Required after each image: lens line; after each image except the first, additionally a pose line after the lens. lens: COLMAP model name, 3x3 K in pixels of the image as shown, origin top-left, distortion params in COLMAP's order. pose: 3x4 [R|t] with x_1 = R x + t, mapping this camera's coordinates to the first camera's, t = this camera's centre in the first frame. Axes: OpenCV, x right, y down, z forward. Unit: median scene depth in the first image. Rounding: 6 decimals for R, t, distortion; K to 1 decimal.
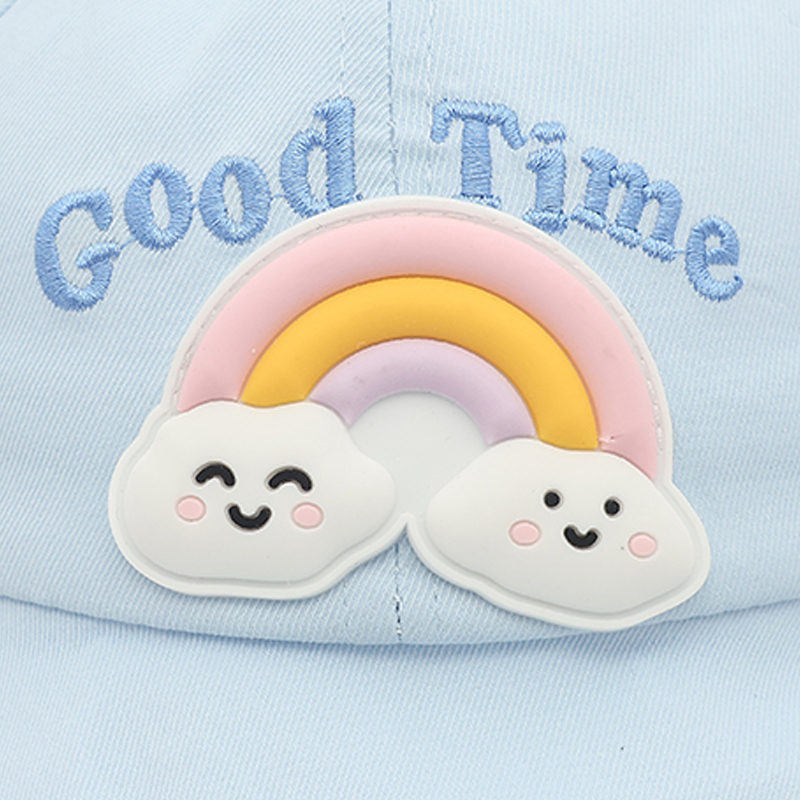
lens RADIAL K [[3745.8, 0, 399.5], [0, 3745.8, 399.7], [0, 0, 1]] dist [-0.421157, 0.000000]
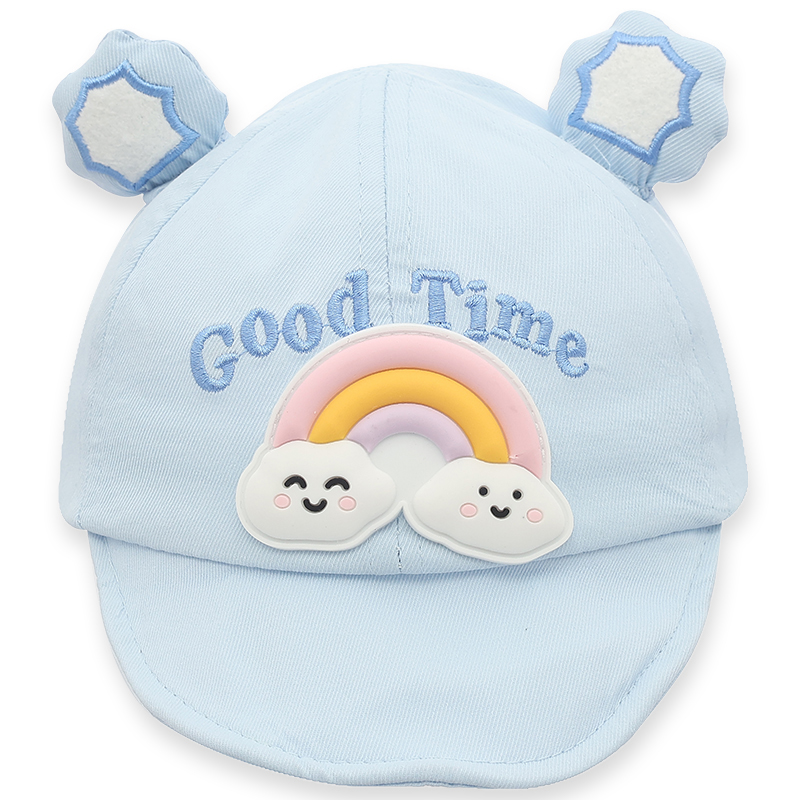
lens RADIAL K [[3745.8, 0, 400.3], [0, 3745.8, 400.2], [0, 0, 1]] dist [-0.421157, 0.000000]
pose [[0.999645, -0.024747, -0.009831, 0.019526], [0.024750, 0.999694, 0.000143, -0.018037], [0.009825, -0.000386, 0.999952, -0.789513]]
